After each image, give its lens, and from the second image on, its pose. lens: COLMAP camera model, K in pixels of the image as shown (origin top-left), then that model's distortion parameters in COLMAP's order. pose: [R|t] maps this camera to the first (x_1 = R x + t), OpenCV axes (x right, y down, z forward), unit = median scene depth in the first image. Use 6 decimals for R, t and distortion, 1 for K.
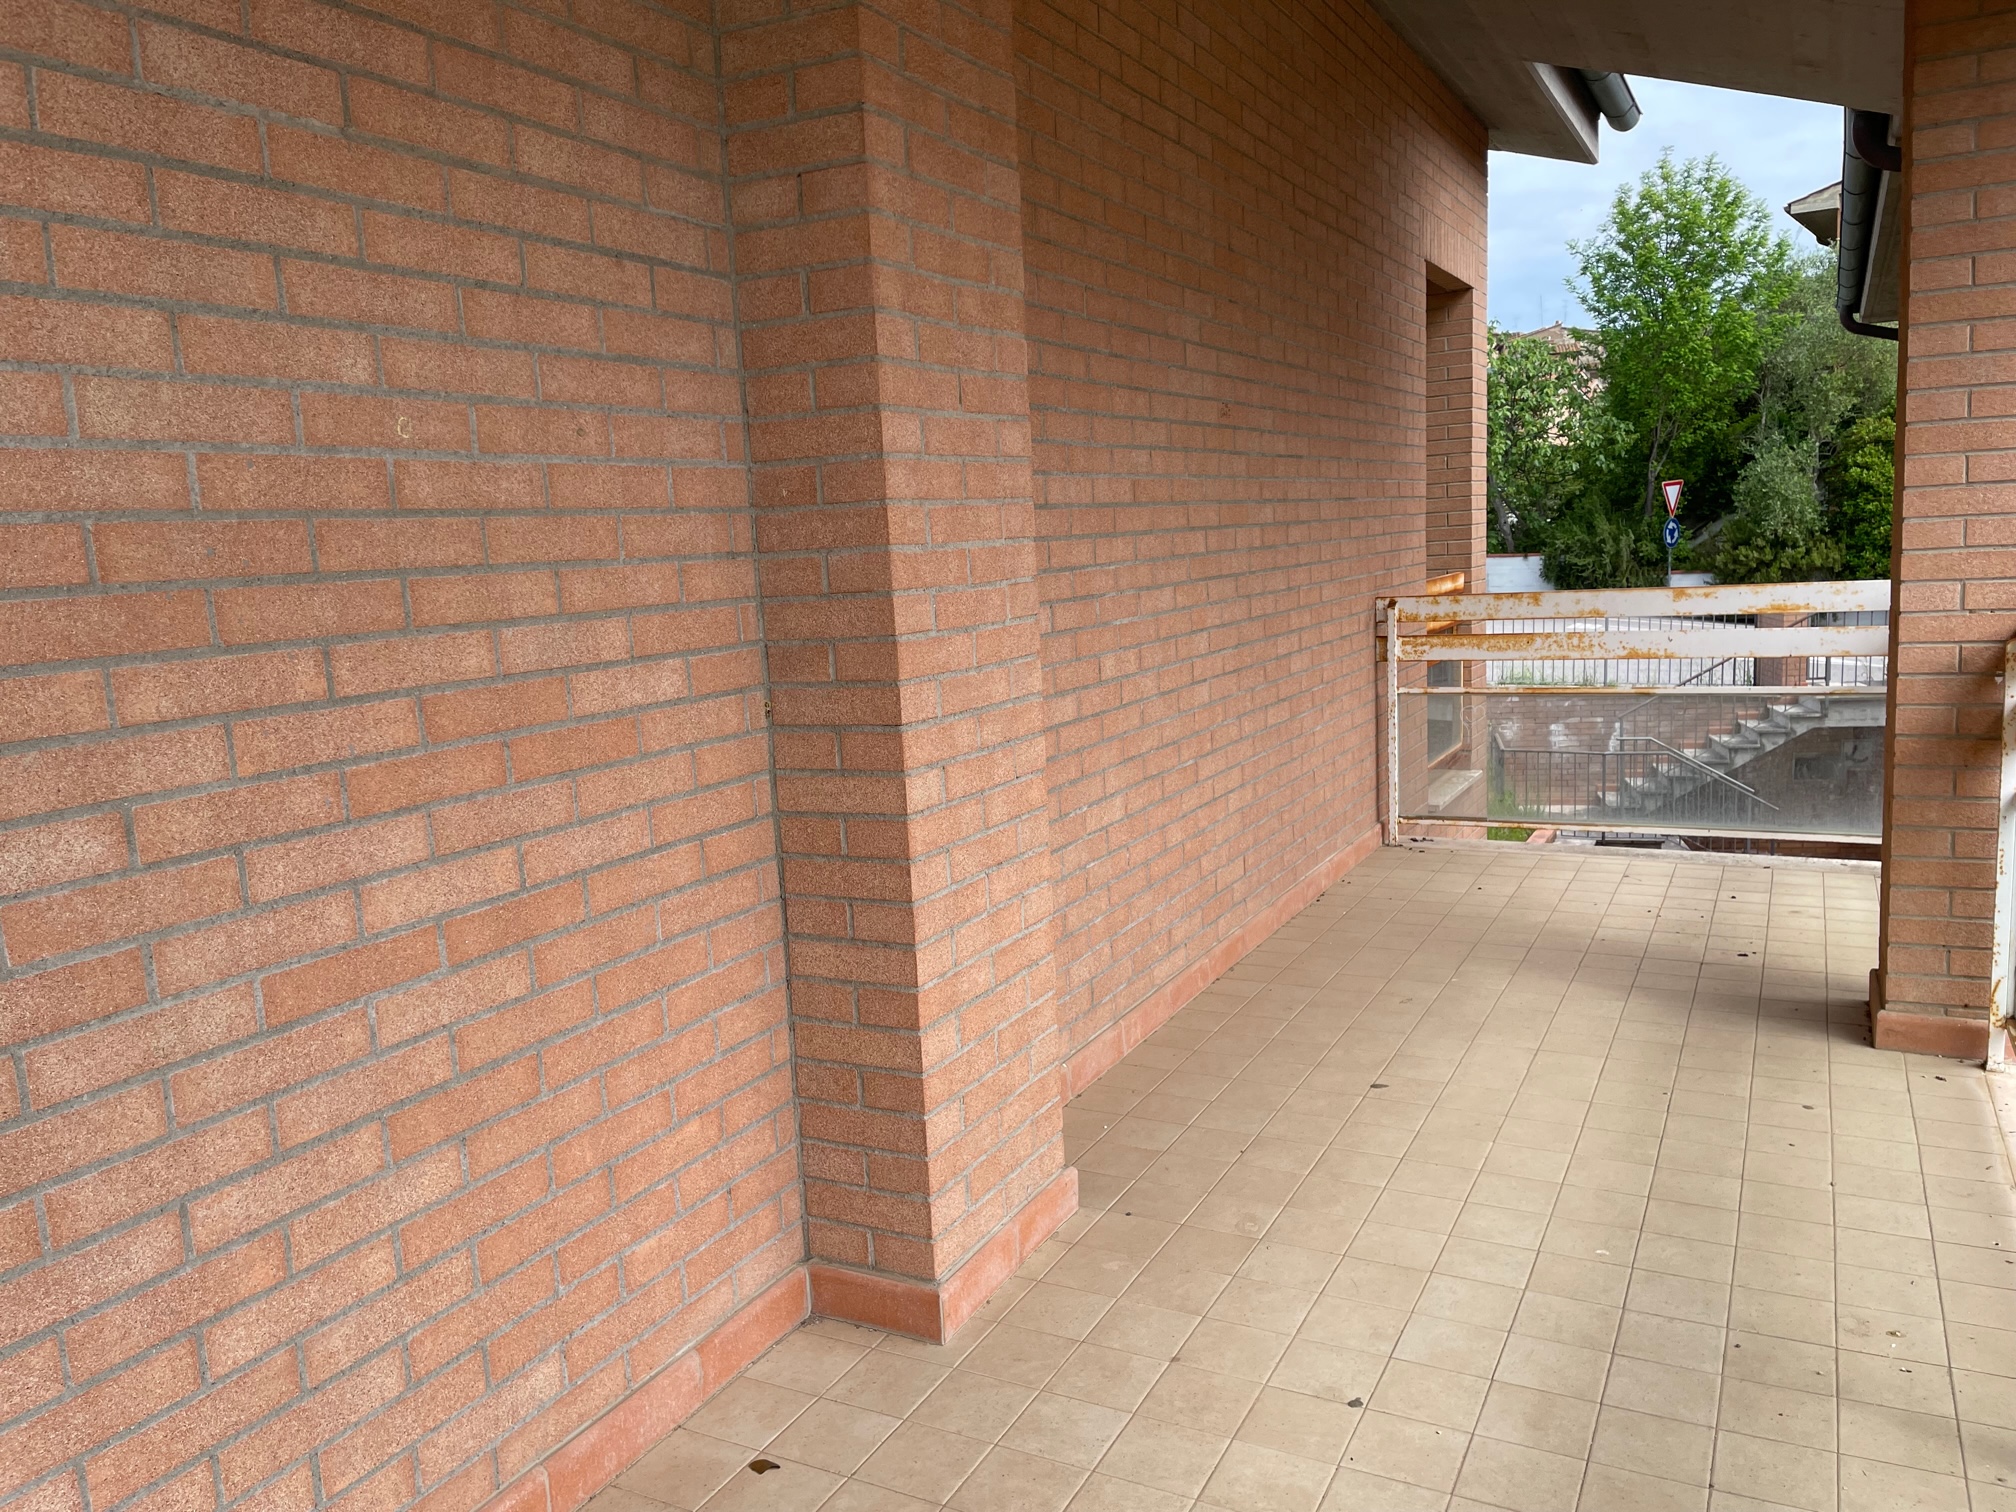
lens RADIAL K [[1530.7, 0, 976.8], [0, 1530.7, 757.6], [0, 0, 1]] dist [0.107235, -0.128518]
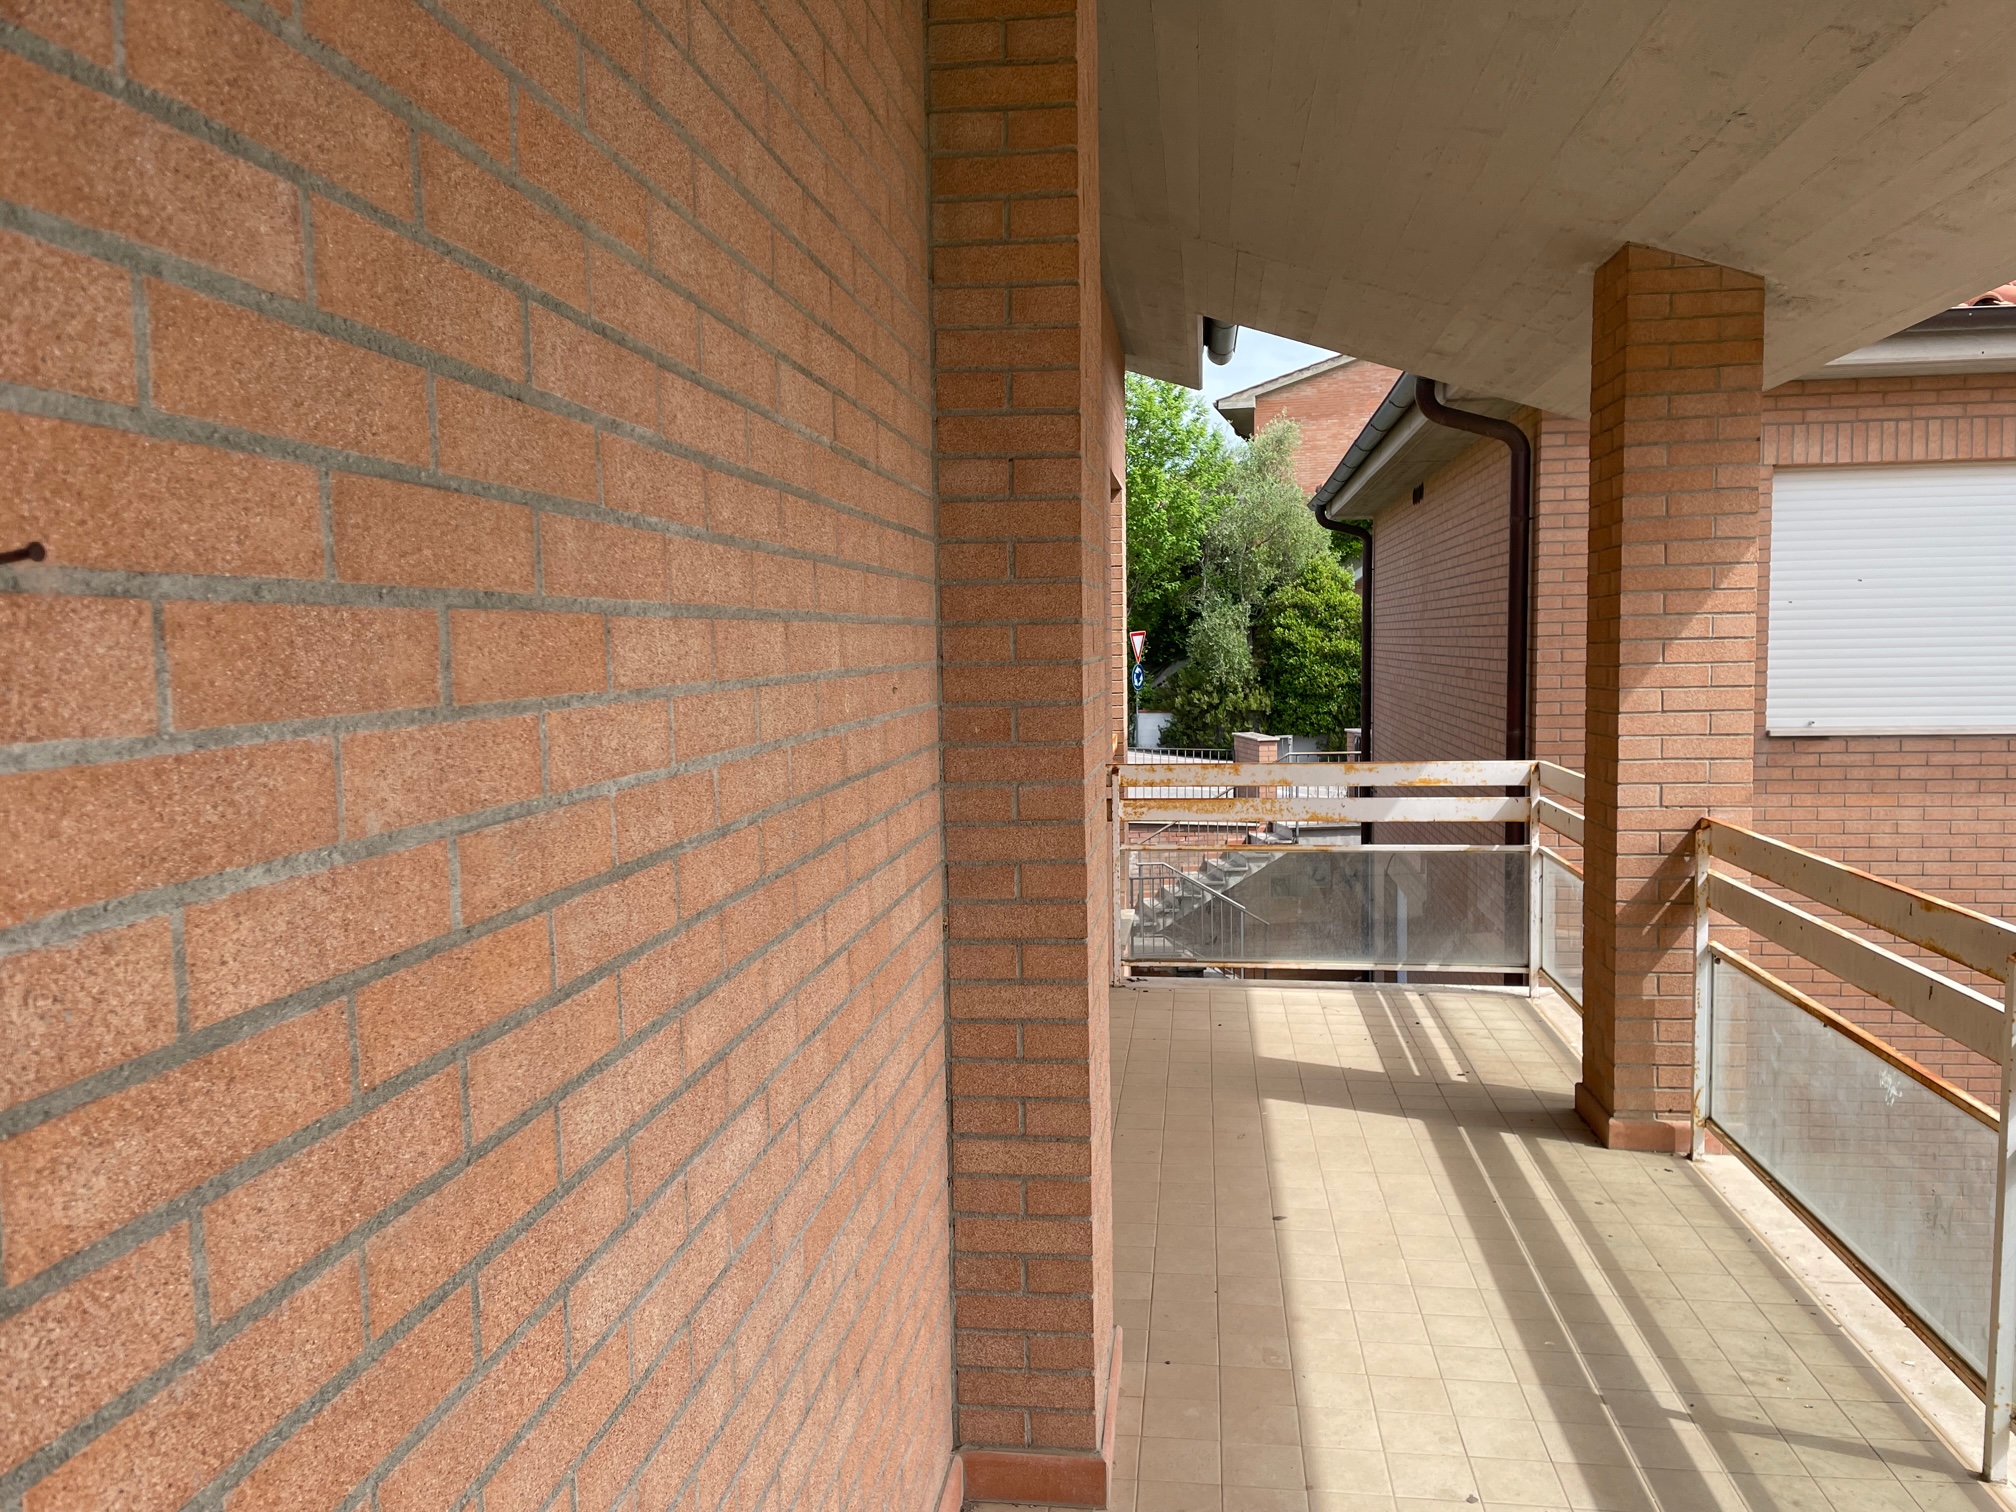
lens RADIAL K [[1532.0, 0, 1011.4], [0, 1532.0, 762.0], [0, 0, 1]] dist [0.105237, -0.121358]
pose [[0.933110, 0.006817, 0.359525, -0.356441], [0.019656, 0.997358, -0.069927, -0.051223], [-0.359052, 0.072317, 0.930512, -0.024403]]
